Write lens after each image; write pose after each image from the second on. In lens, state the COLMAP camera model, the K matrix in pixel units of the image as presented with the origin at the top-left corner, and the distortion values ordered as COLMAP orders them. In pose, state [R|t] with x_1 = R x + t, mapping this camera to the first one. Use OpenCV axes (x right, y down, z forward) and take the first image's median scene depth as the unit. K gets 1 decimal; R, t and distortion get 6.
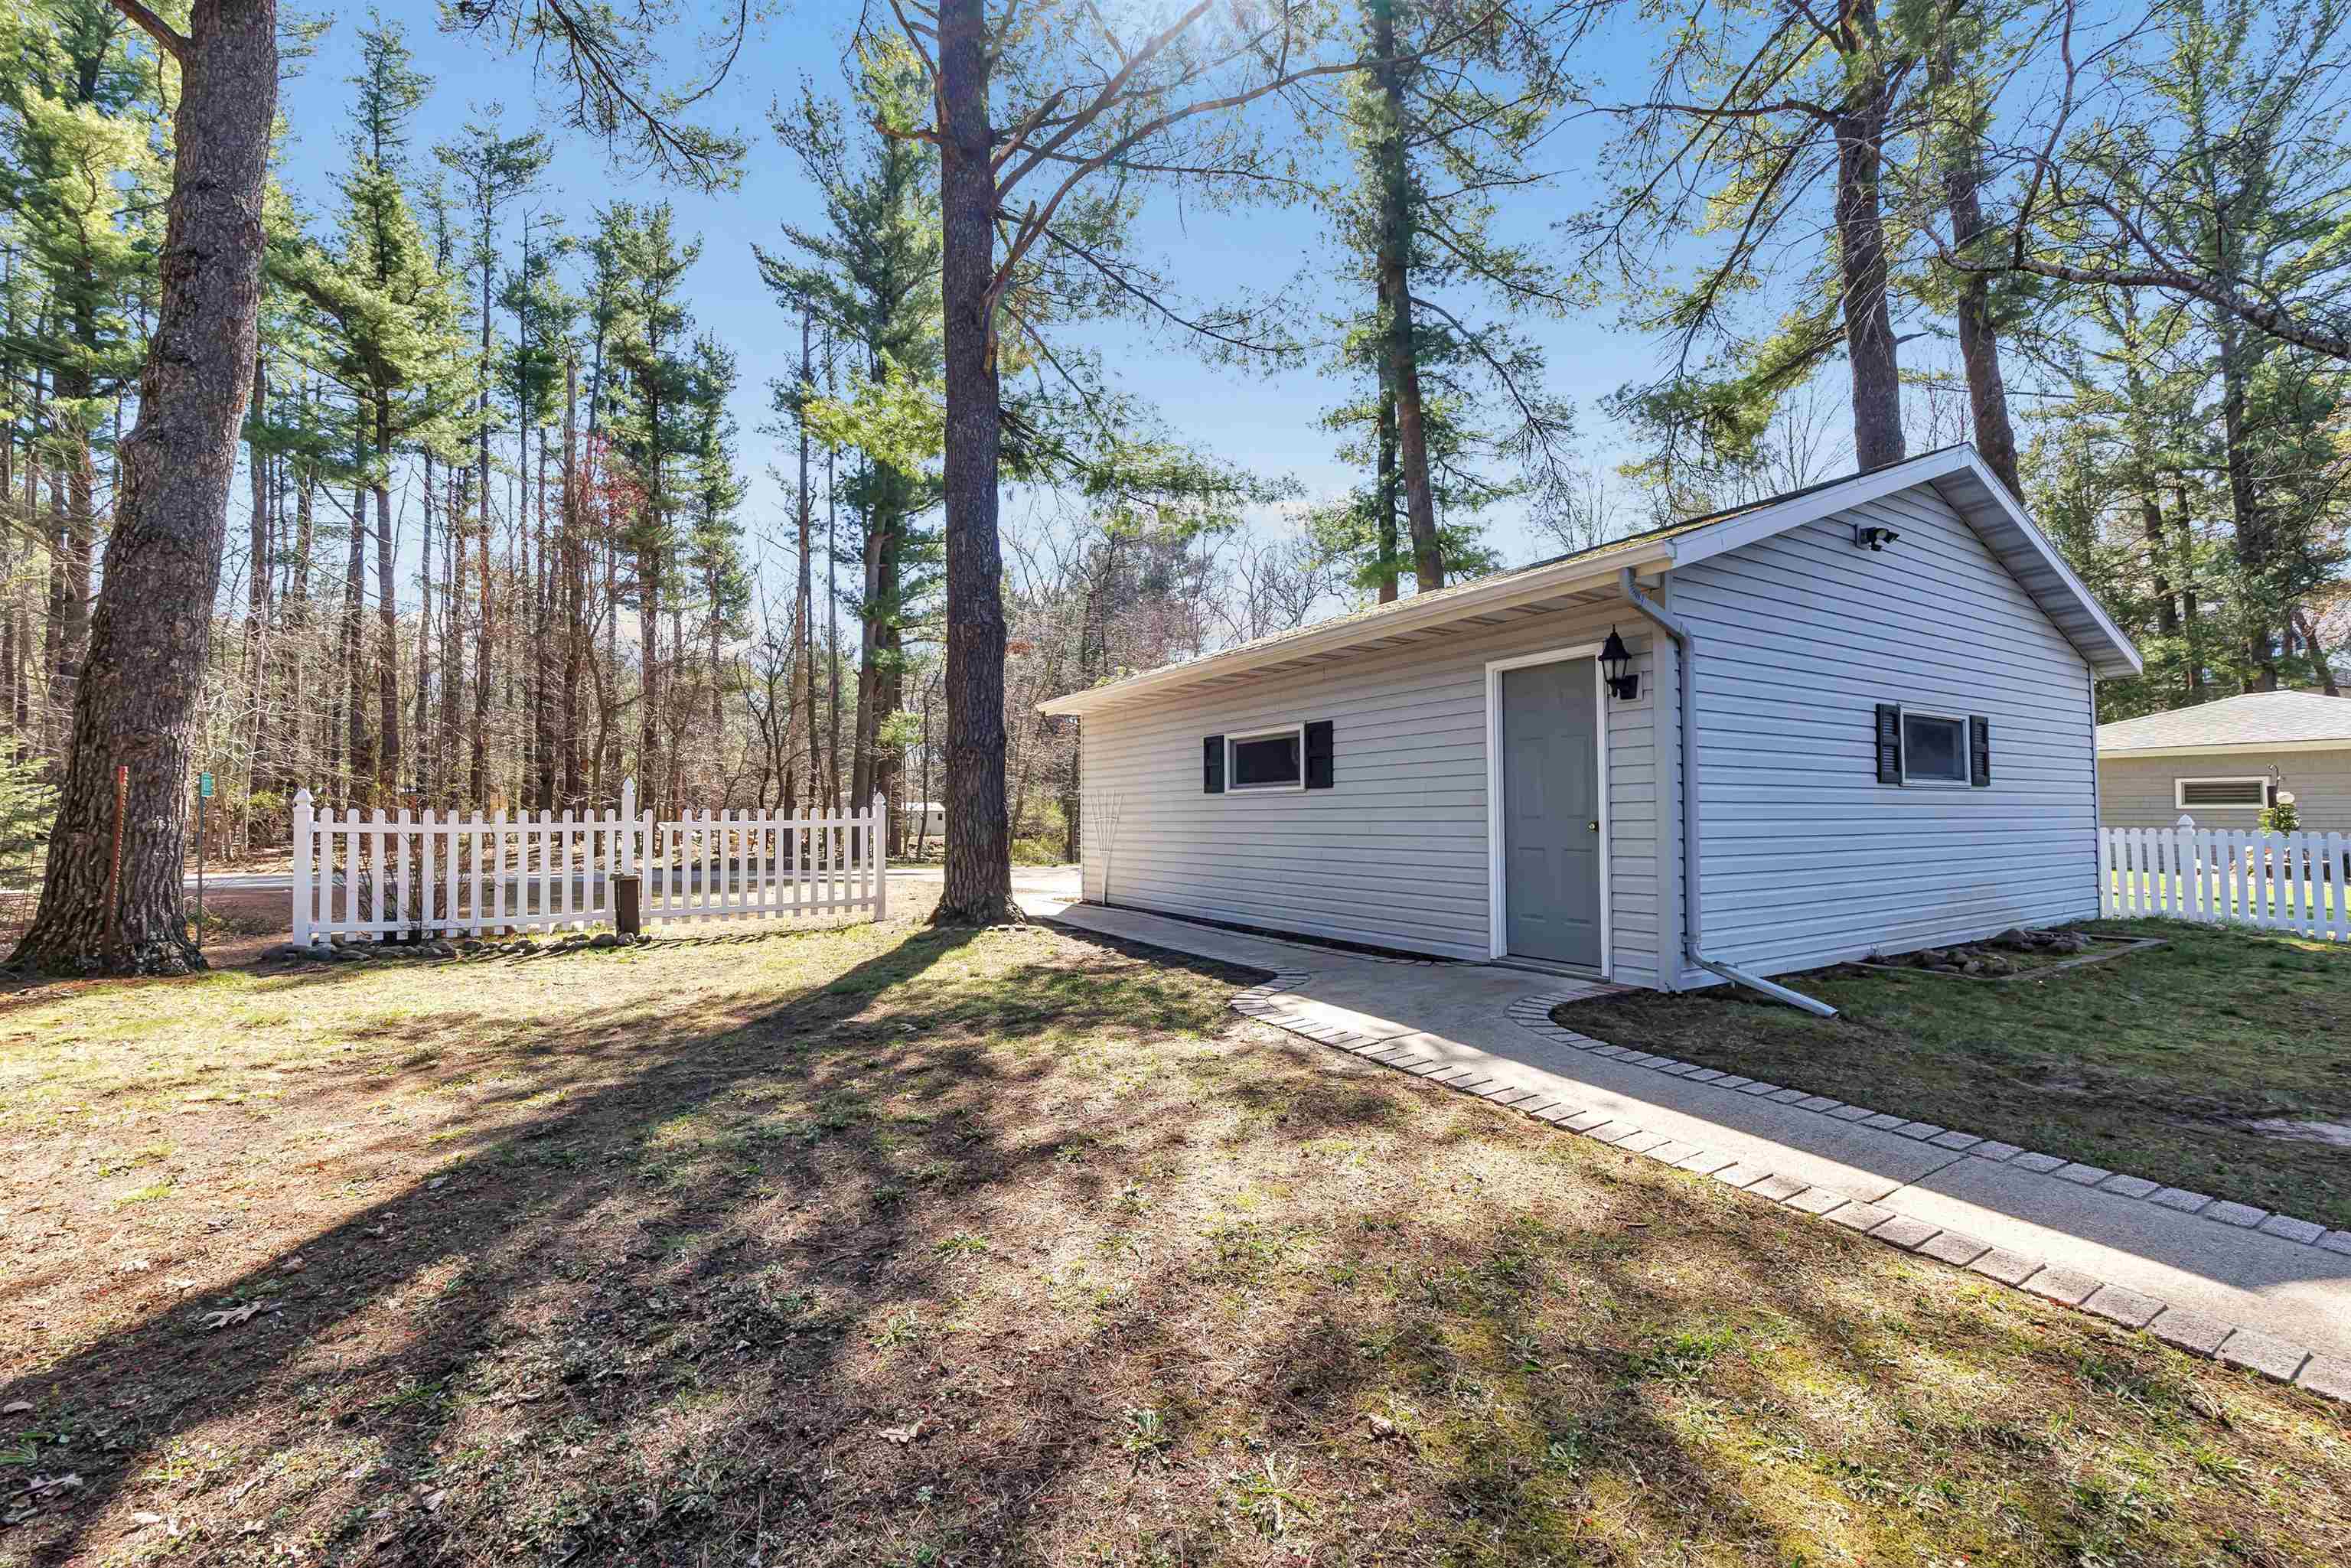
lens RADIAL K [[946.7, 0, 1183.5], [0, 946.7, 784.5], [0, 0, 1]] dist [-0.002279, 0.000422]
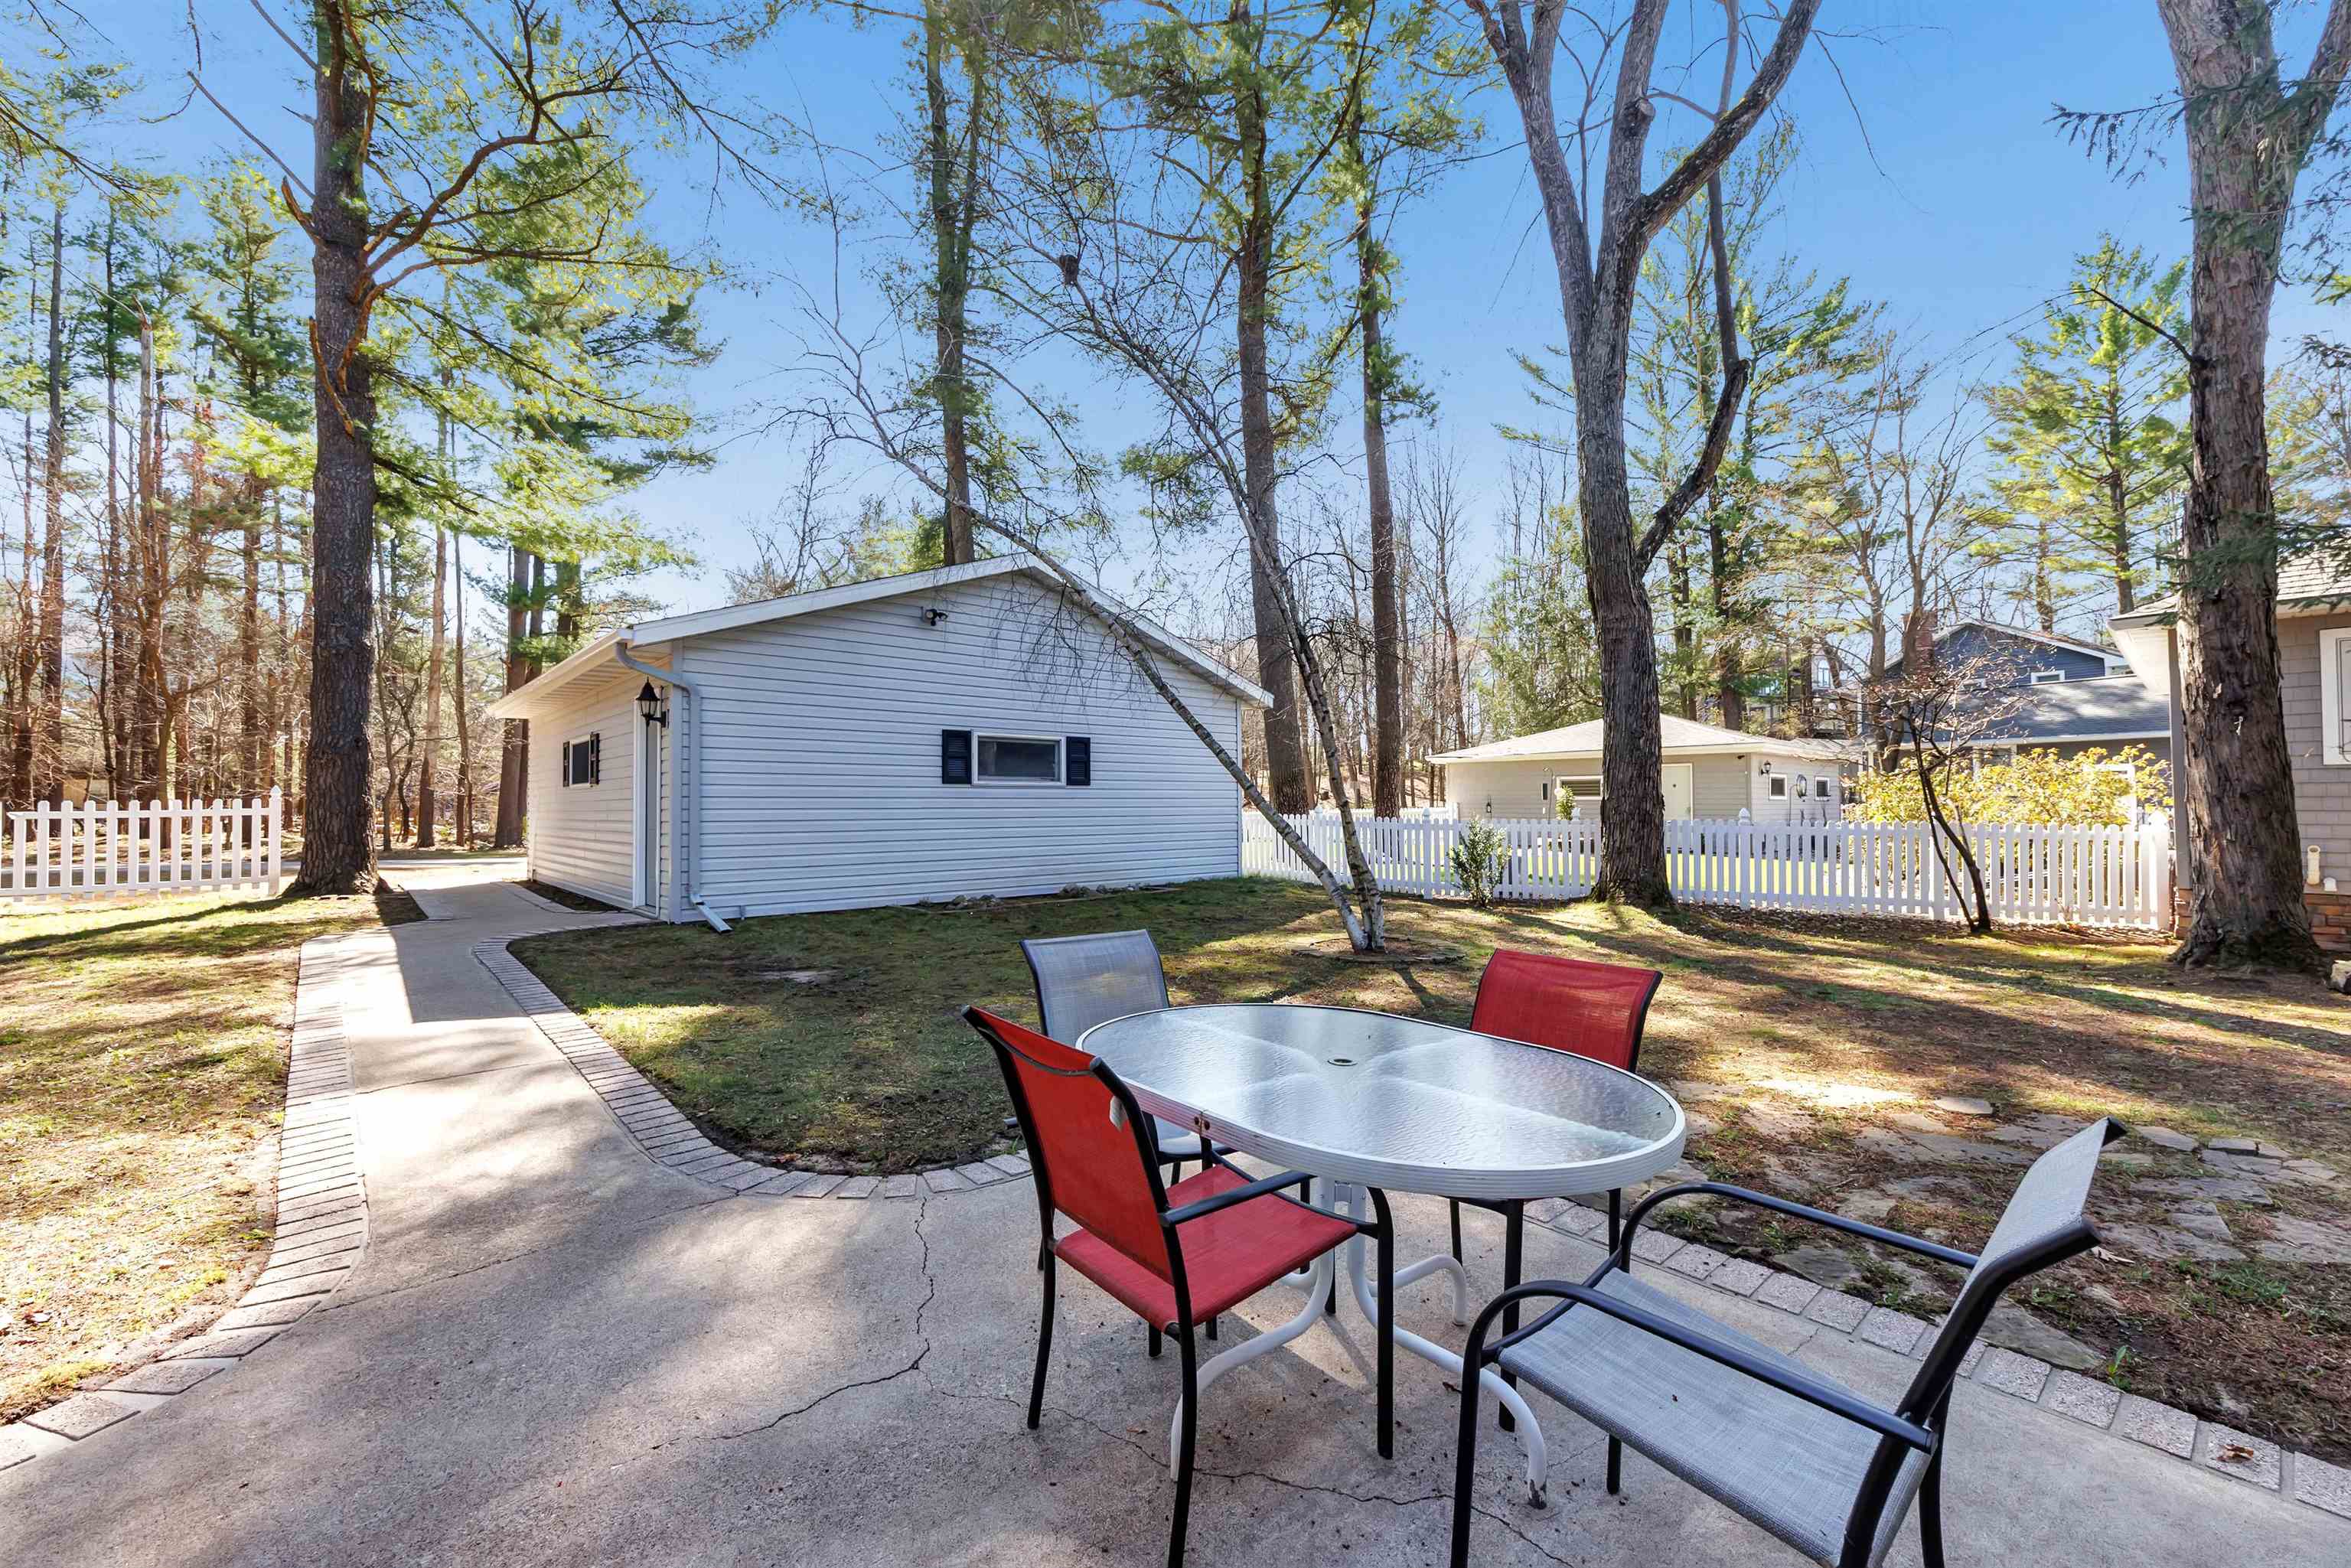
lens RADIAL K [[946.7, 0, 1176.9], [0, 946.7, 800.3], [0, 0, 1]] dist [-0.002279, 0.000422]
pose [[0.979723, 0.000594, 0.200357, 0.607026], [-0.006063, 0.999626, 0.026685, -0.012672], [-0.200267, -0.027359, 0.979359, -0.393766]]
